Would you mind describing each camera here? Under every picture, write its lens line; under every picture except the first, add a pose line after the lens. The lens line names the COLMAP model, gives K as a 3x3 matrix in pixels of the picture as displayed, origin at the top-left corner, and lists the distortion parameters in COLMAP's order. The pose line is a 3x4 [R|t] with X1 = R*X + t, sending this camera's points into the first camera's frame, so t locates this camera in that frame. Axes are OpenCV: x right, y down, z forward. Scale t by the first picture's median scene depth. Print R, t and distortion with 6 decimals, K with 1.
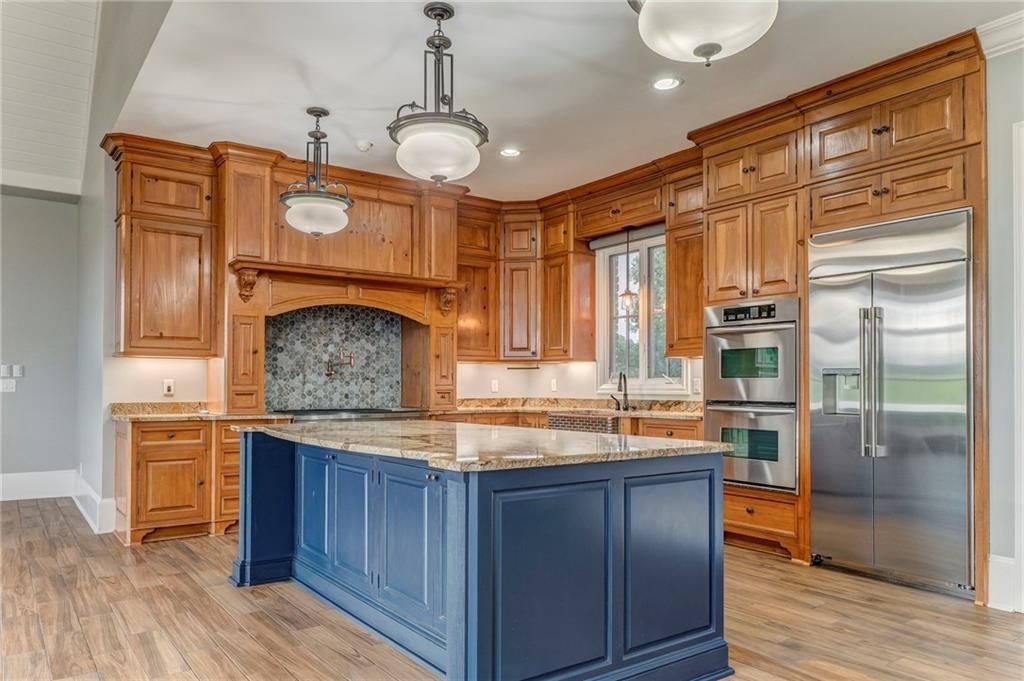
lens RADIAL K [[701.0, 0, 500.7], [0, 701.0, 382.8], [0, 0, 1]] dist [0.006248, -0.000333]
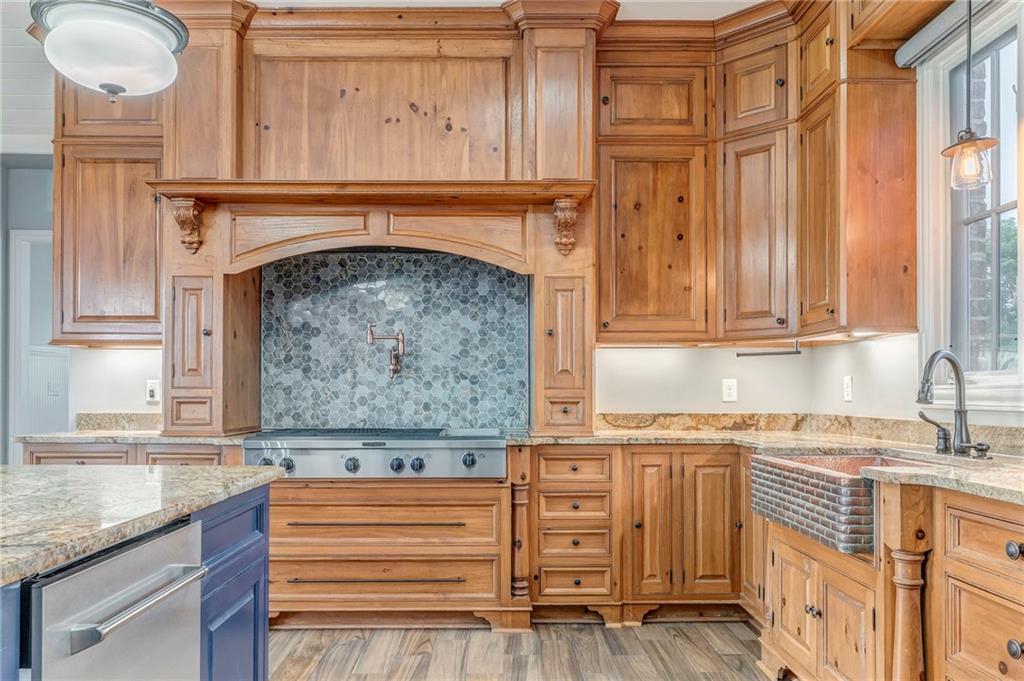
lens RADIAL K [[756.9, 0, 493.1], [0, 756.9, 383.9], [0, 0, 1]] dist [-0.001968, 0.007199]
pose [[0.818004, -0.004105, -0.575198, 0.200897], [0.001562, 0.999987, -0.004915, 0.002933], [0.575210, 0.003122, 0.817999, 0.514948]]
